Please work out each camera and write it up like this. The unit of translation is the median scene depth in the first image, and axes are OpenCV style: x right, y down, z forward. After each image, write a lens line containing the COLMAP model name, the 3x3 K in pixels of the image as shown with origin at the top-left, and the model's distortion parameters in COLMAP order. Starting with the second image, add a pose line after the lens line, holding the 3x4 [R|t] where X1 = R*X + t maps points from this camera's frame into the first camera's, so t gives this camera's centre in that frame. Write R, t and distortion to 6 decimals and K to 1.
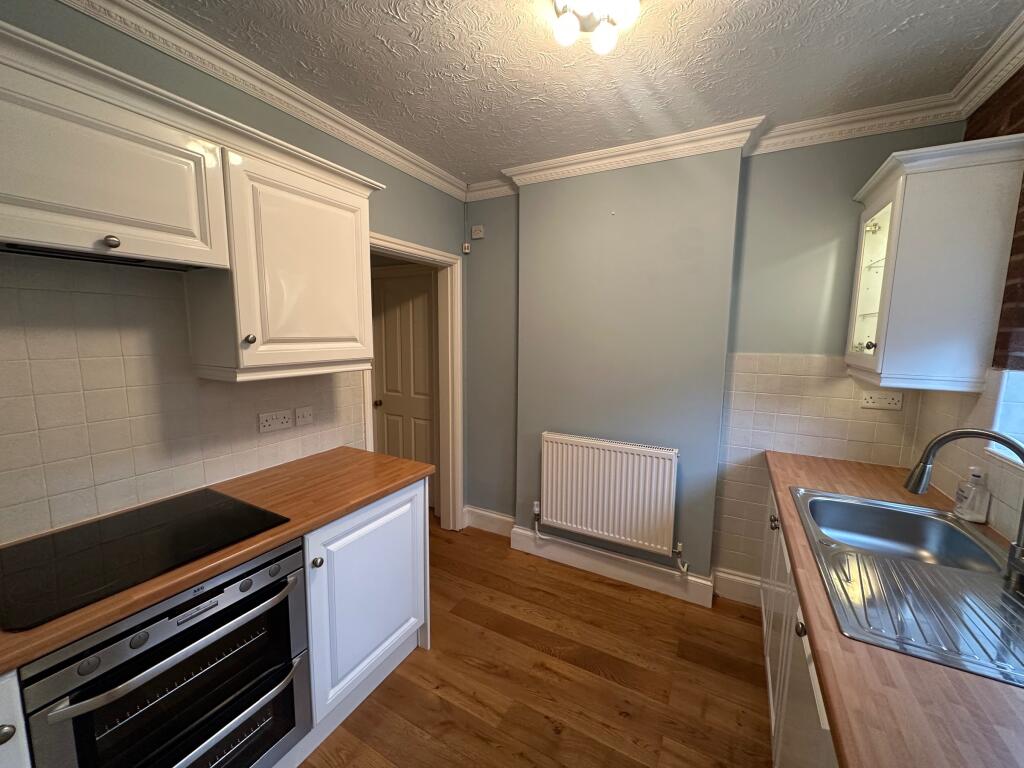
lens RADIAL K [[406.8, 0, 509.2], [0, 406.8, 382.6], [0, 0, 1]] dist [-0.000733, 0.000094]
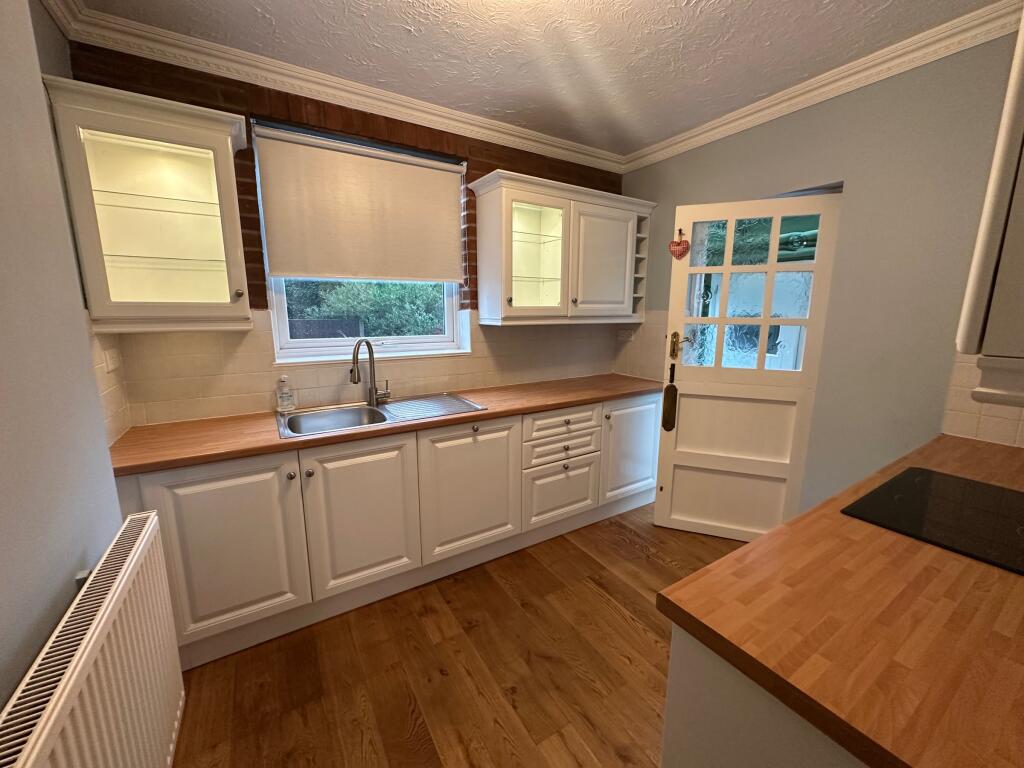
lens RADIAL K [[406.8, 0, 513.2], [0, 406.8, 383.6], [0, 0, 1]] dist [-0.000733, 0.000094]
pose [[-0.867046, -0.109186, 0.486116, -0.269270], [0.039767, 0.957412, 0.285972, -0.136644], [-0.496638, 0.267282, -0.825779, 1.556236]]
